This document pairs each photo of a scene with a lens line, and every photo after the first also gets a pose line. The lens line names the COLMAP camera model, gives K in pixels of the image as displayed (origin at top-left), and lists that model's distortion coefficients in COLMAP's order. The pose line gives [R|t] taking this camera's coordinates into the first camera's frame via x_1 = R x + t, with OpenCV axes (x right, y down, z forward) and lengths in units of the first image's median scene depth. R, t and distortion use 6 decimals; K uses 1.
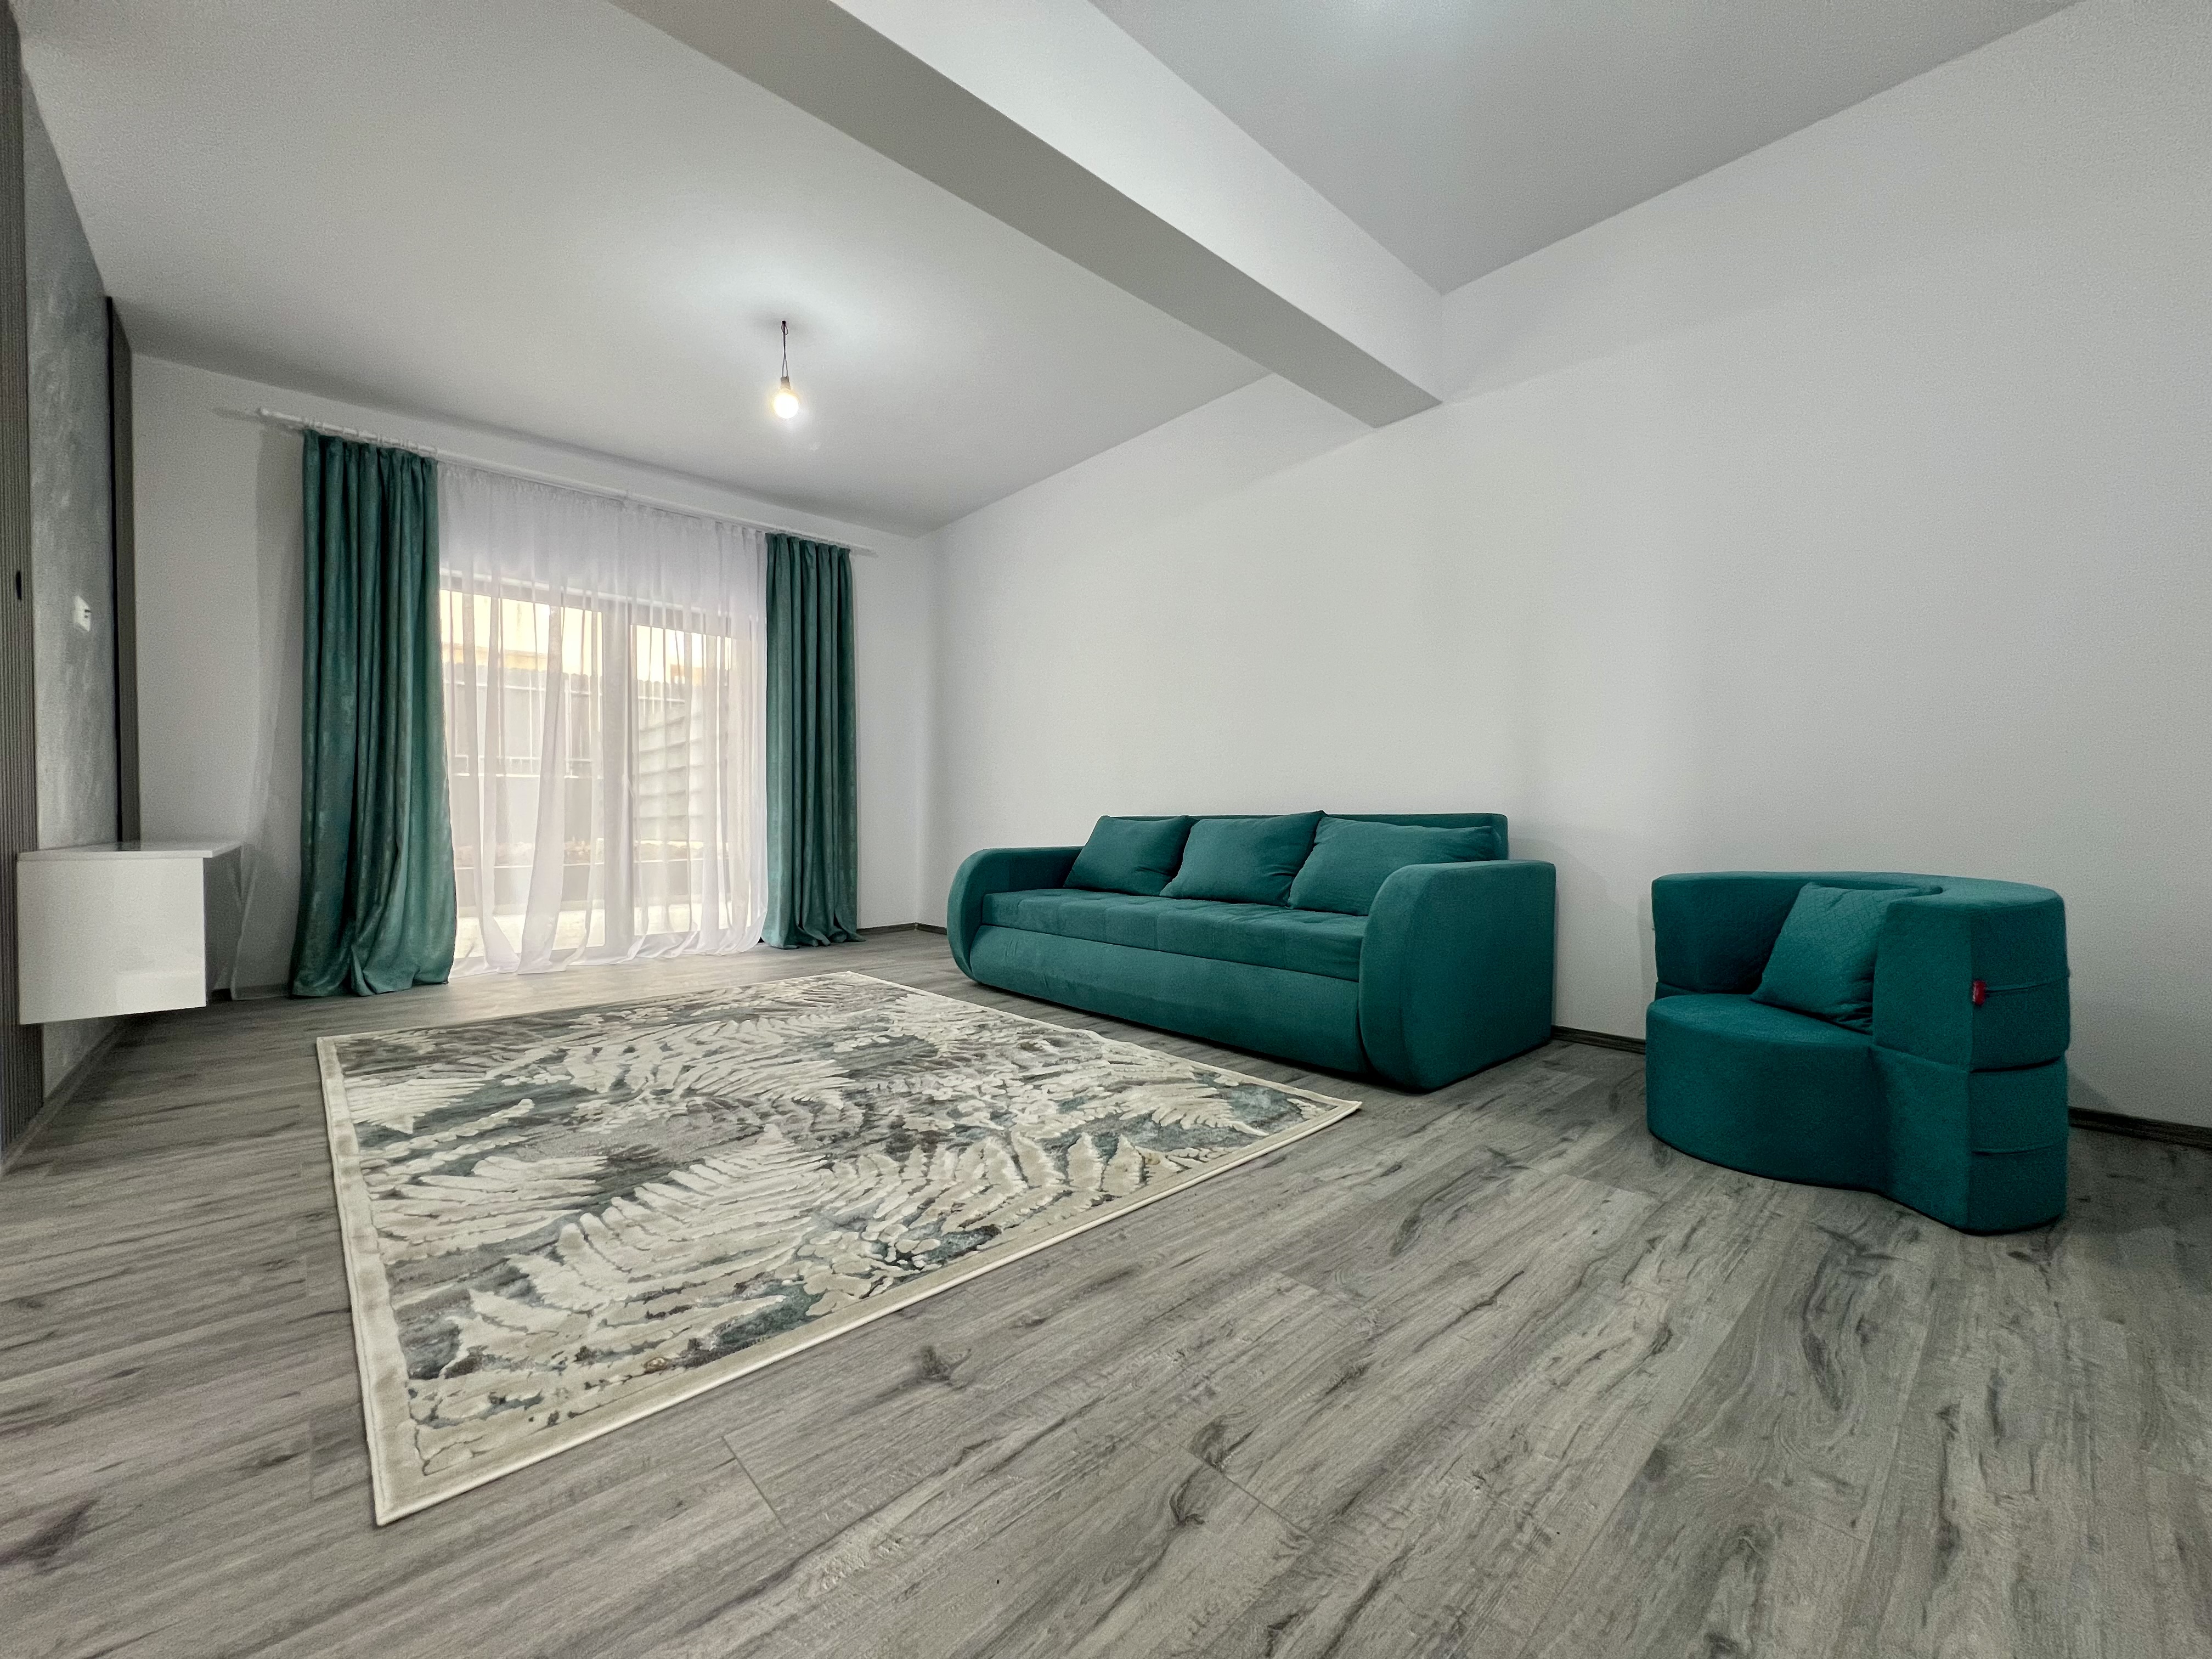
lens RADIAL K [[901.0, 0, 1106.0], [0, 901.0, 829.5], [0, 0, 1]] dist [-0.000930, -0.000618]
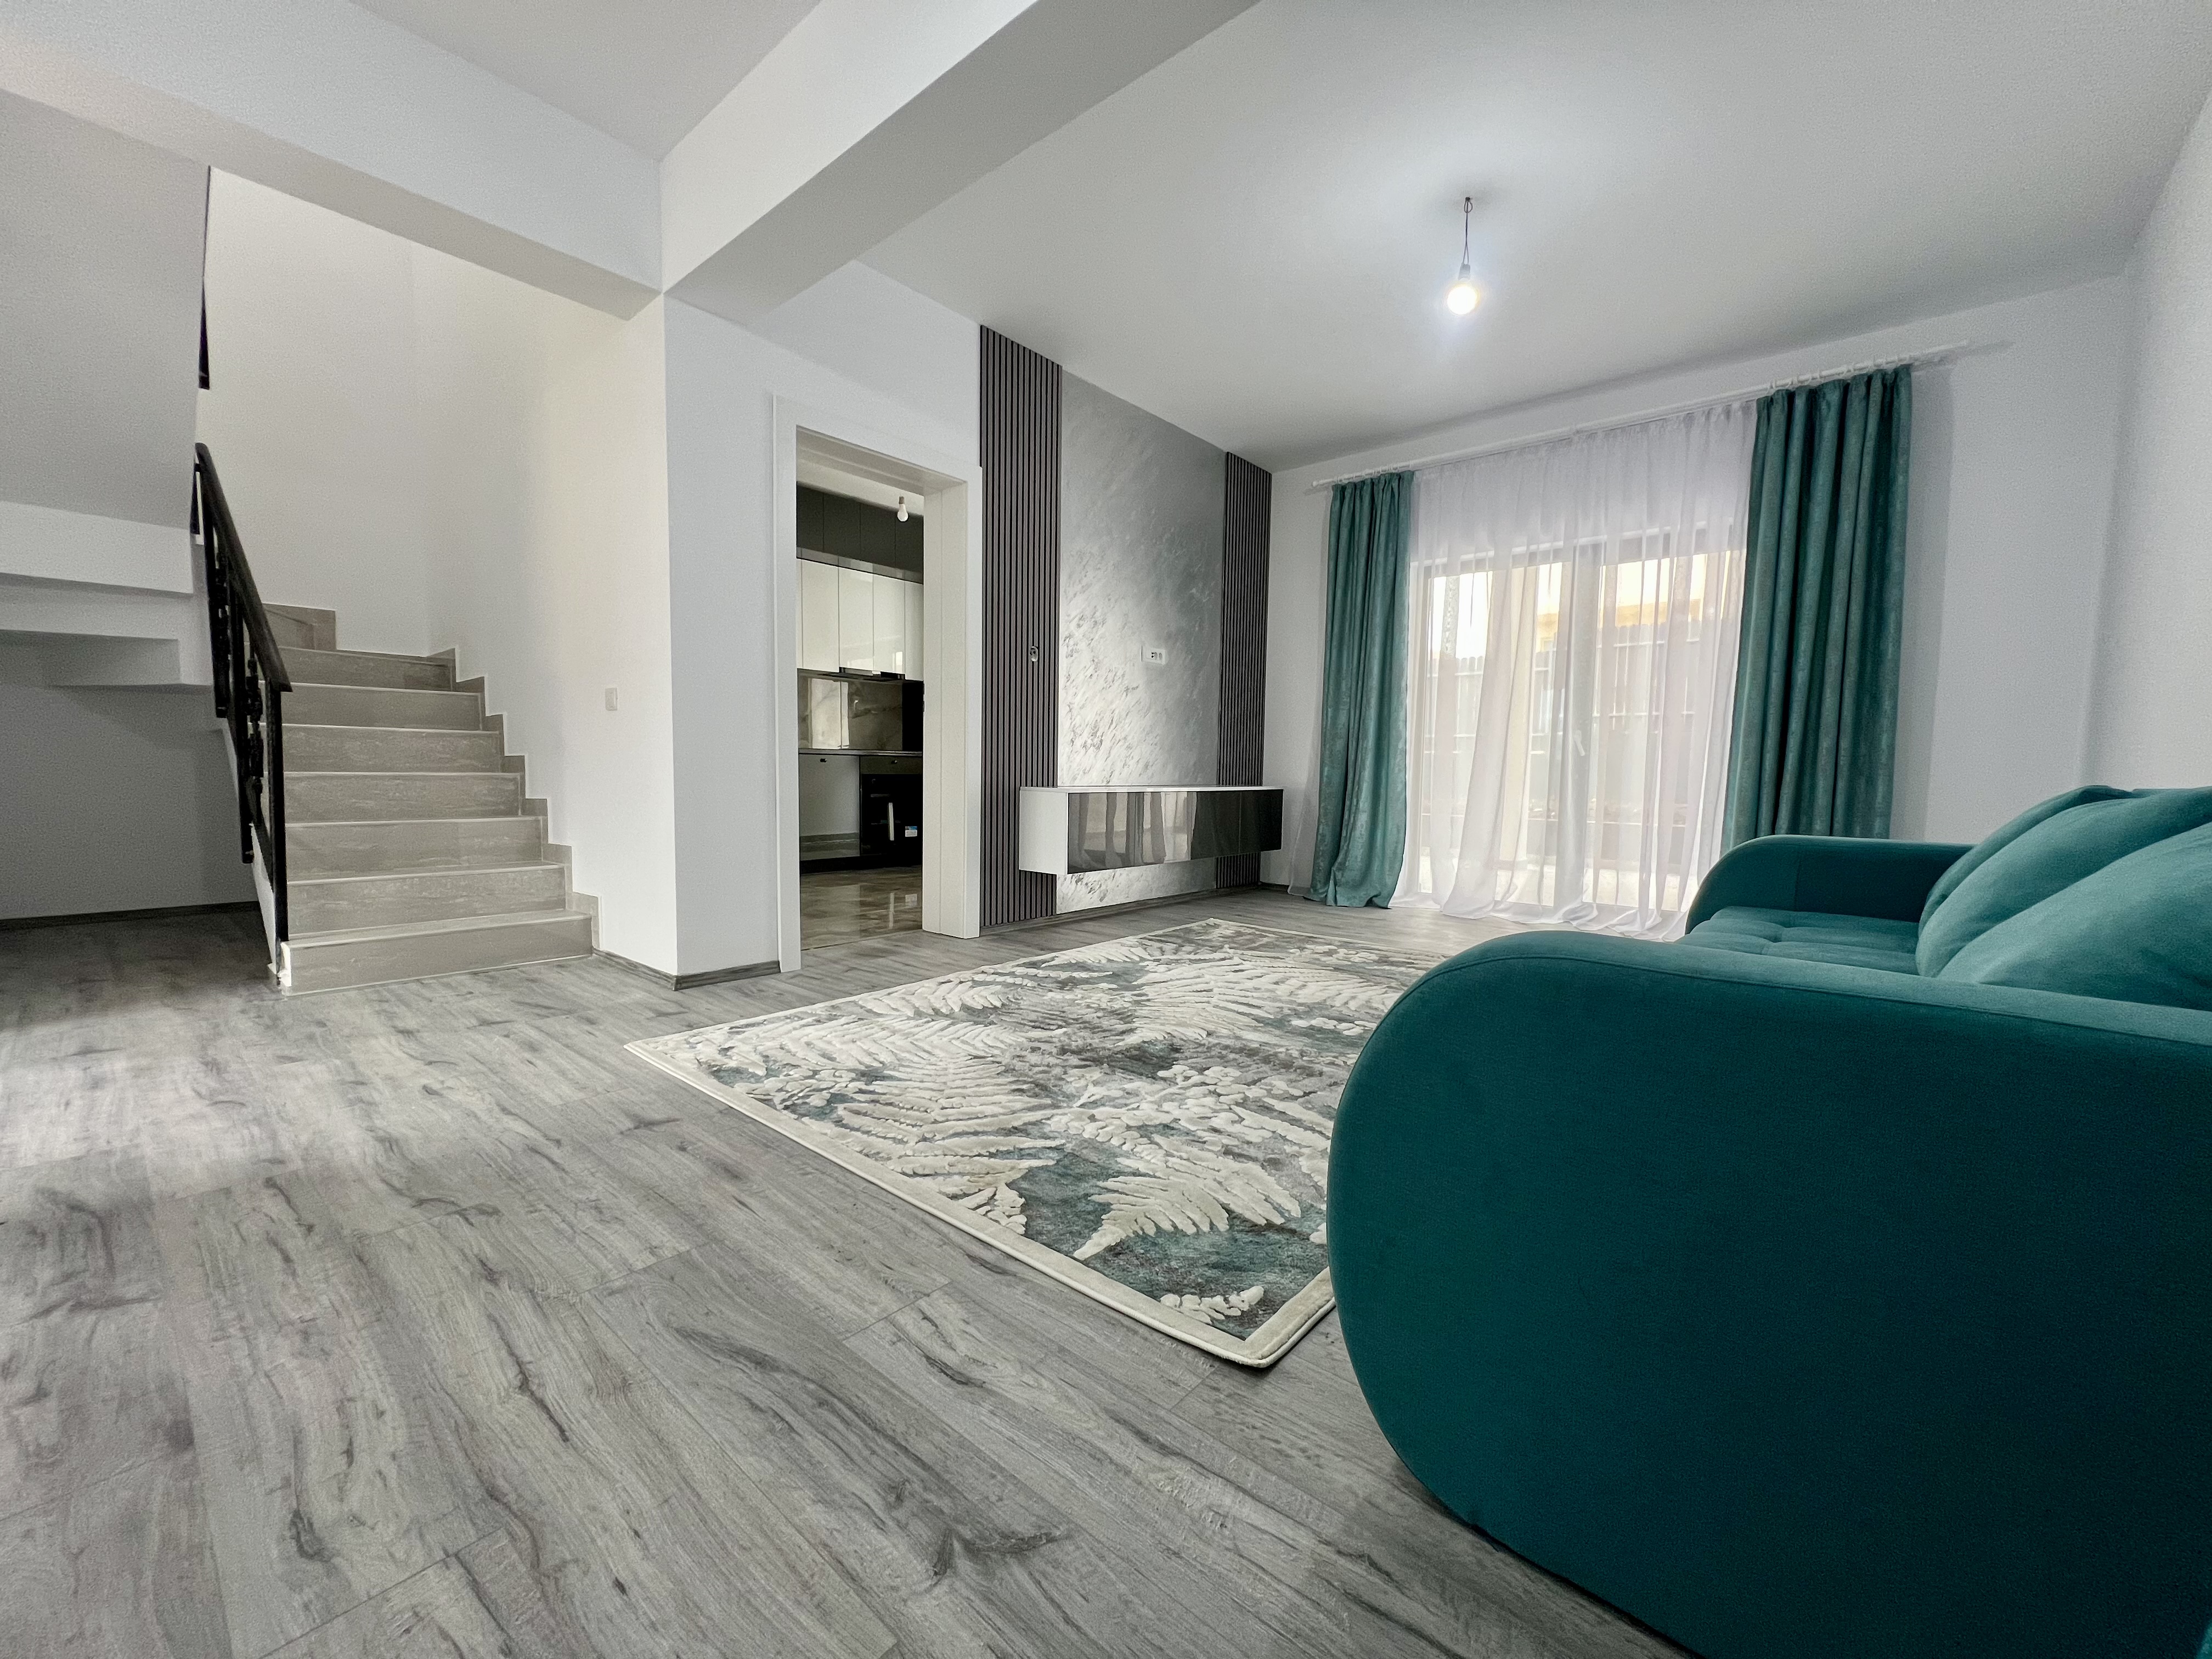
lens RADIAL K [[901.0, 0, 1106.0], [0, 901.0, 829.5], [0, 0, 1]] dist [-0.000930, -0.000618]
pose [[0.098764, 0.072830, -0.992442, 0.819920], [-0.026898, 0.997149, 0.070499, -0.024057], [0.994747, 0.019732, 0.100441, 0.948508]]
